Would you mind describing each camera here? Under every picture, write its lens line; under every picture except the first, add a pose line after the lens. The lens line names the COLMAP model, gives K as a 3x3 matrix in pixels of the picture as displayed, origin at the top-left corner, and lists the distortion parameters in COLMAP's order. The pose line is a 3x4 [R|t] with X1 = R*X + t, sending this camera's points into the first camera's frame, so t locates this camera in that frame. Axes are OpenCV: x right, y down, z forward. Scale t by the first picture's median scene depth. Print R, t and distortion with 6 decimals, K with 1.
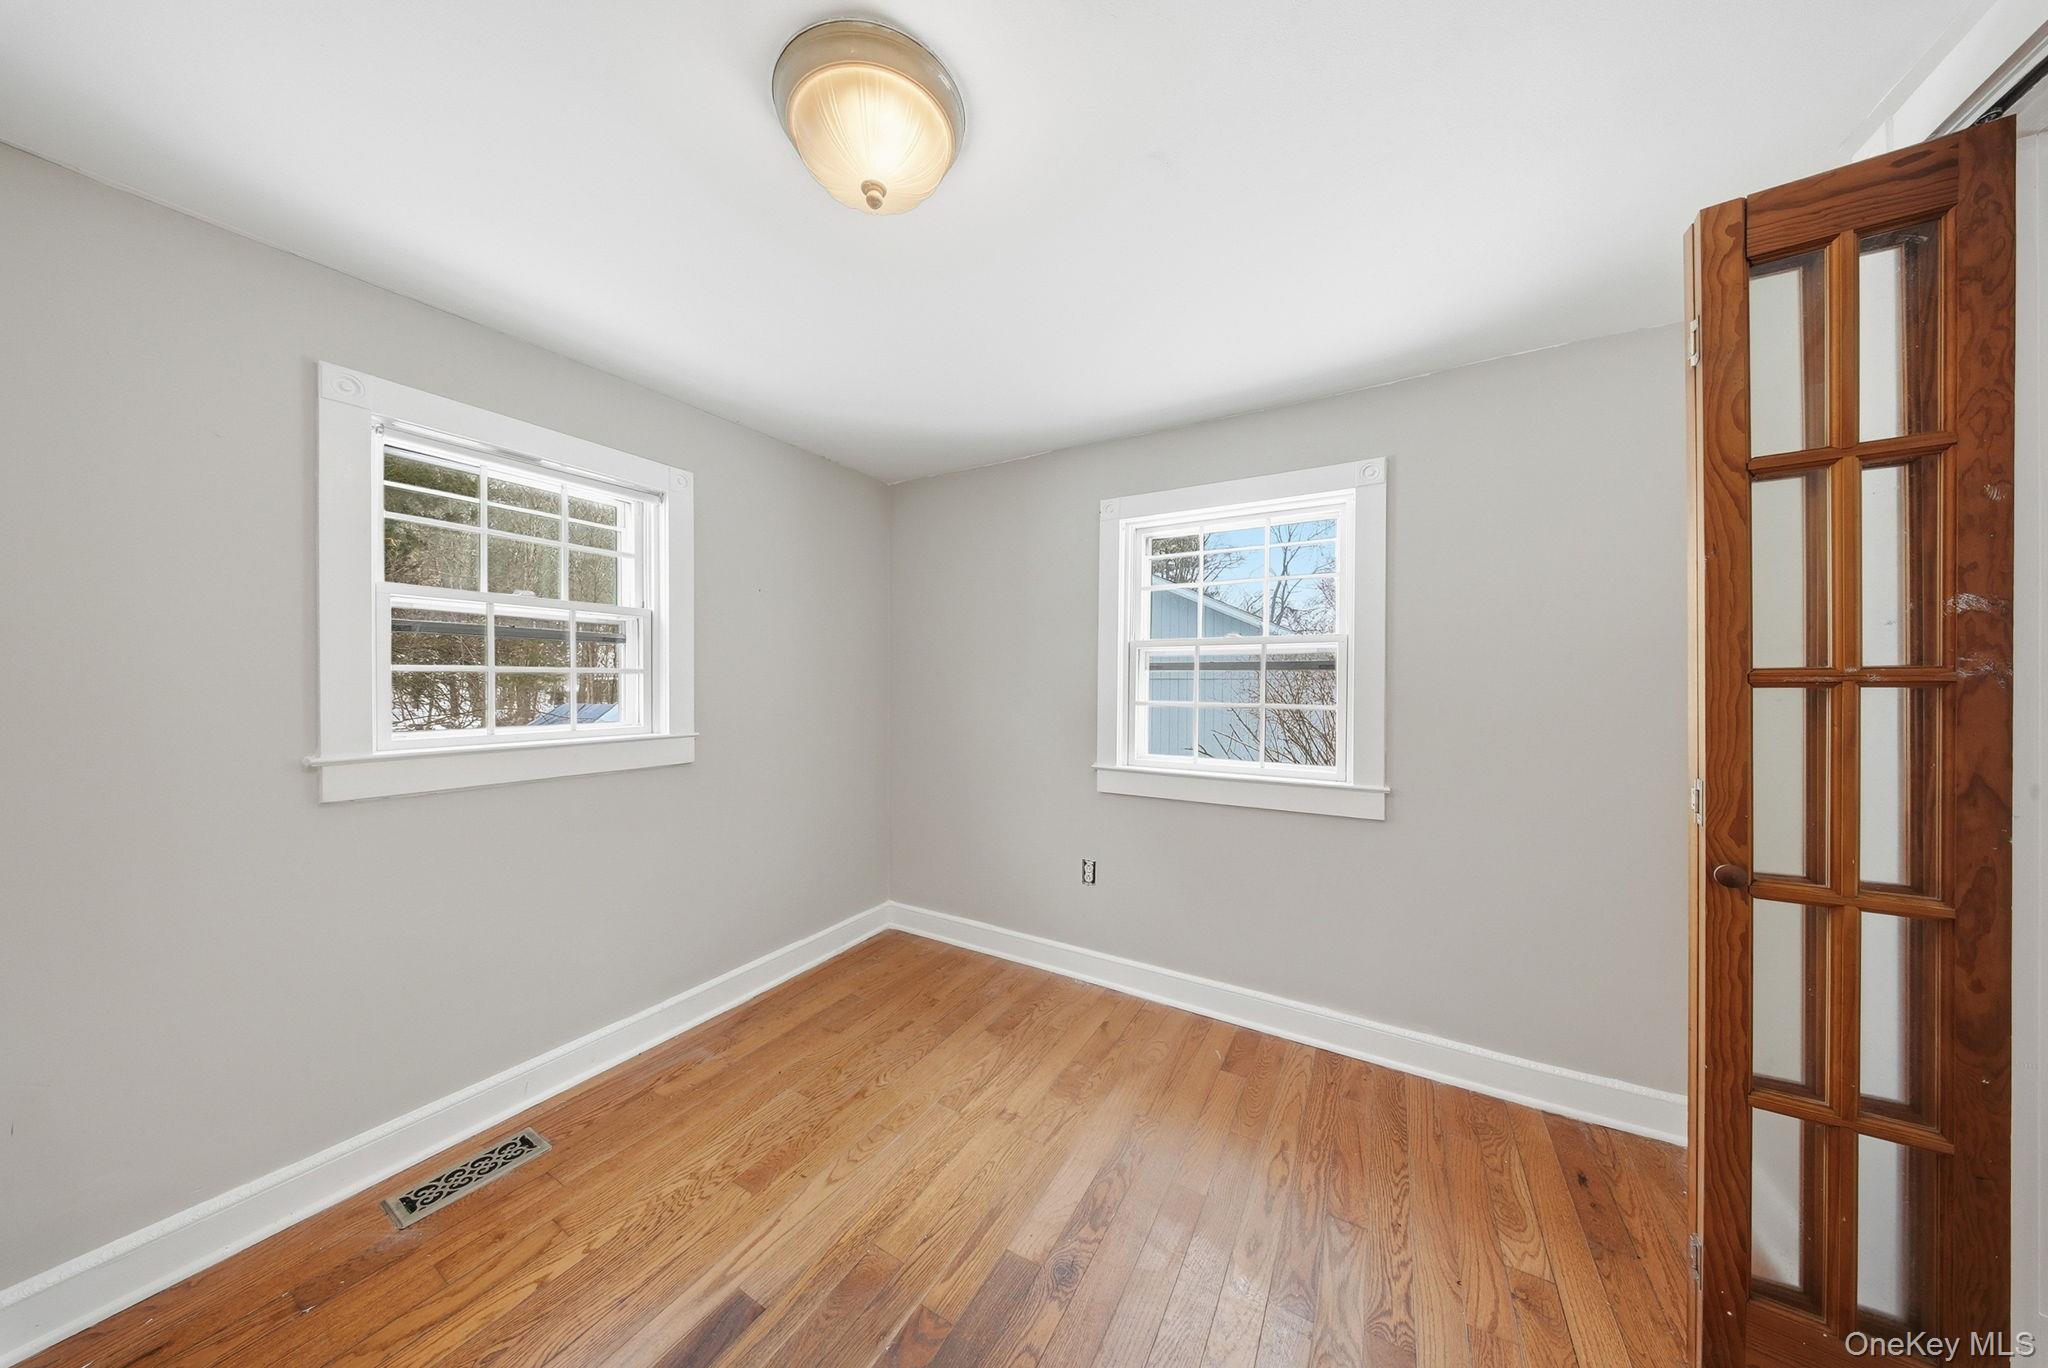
lens RADIAL K [[614.1, 0, 1028.9], [0, 614.1, 688.2], [0, 0, 1]] dist [-0.001702, -0.001197]
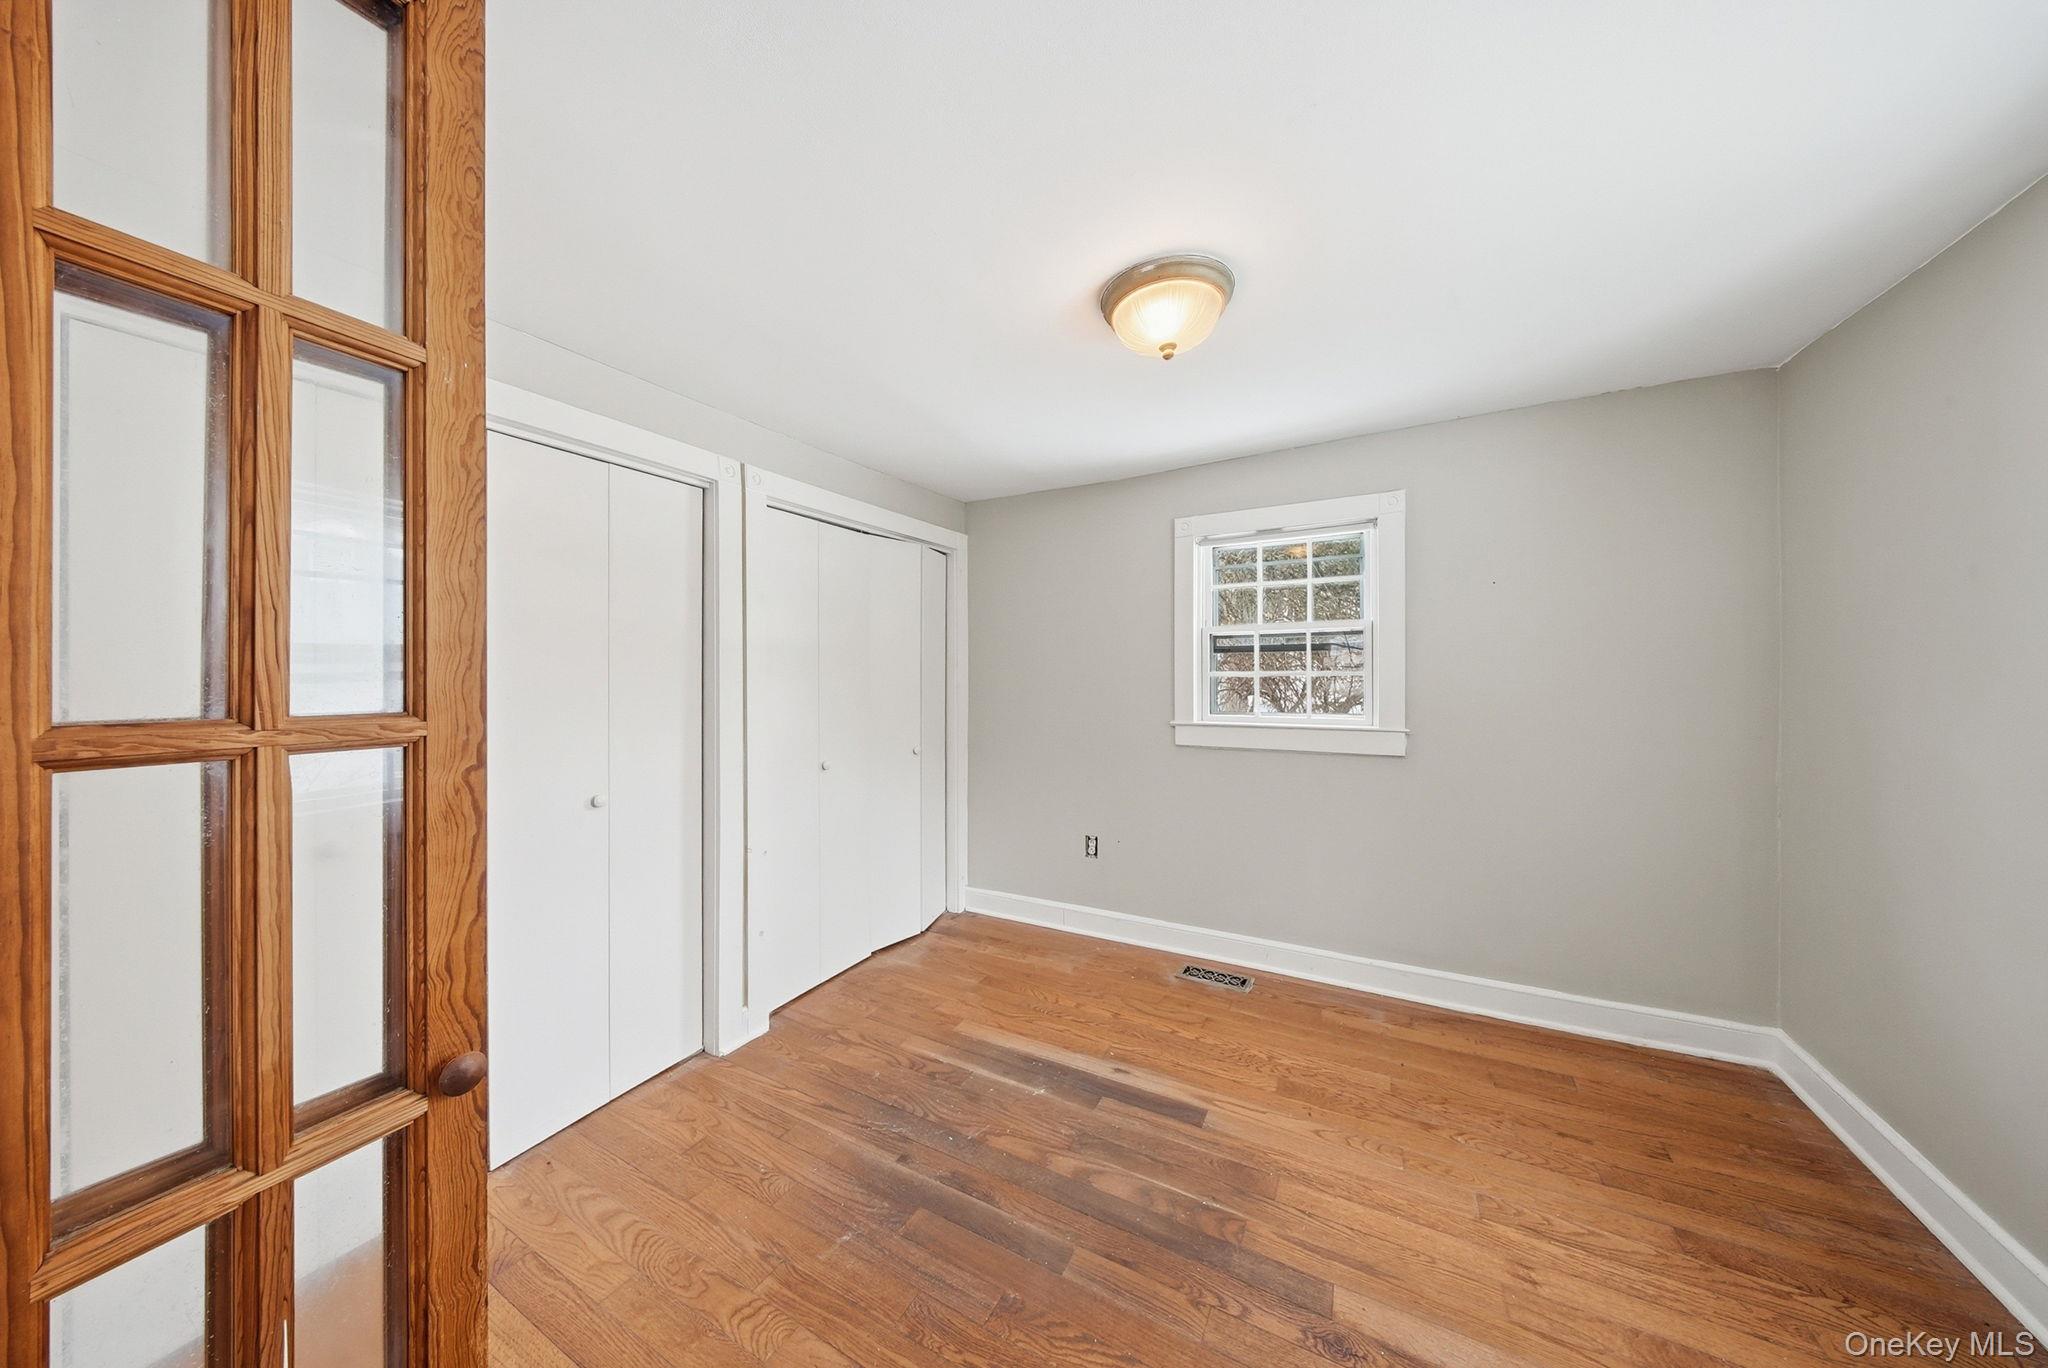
lens RADIAL K [[614.1, 0, 1003.1], [0, 614.1, 674.2], [0, 0, 1]] dist [-0.001702, -0.001197]
pose [[0.031881, 0.002487, -0.999489, 0.664303], [-0.001841, 0.999995, 0.002430, -0.033129], [0.999490, 0.001763, 0.031885, 0.328947]]
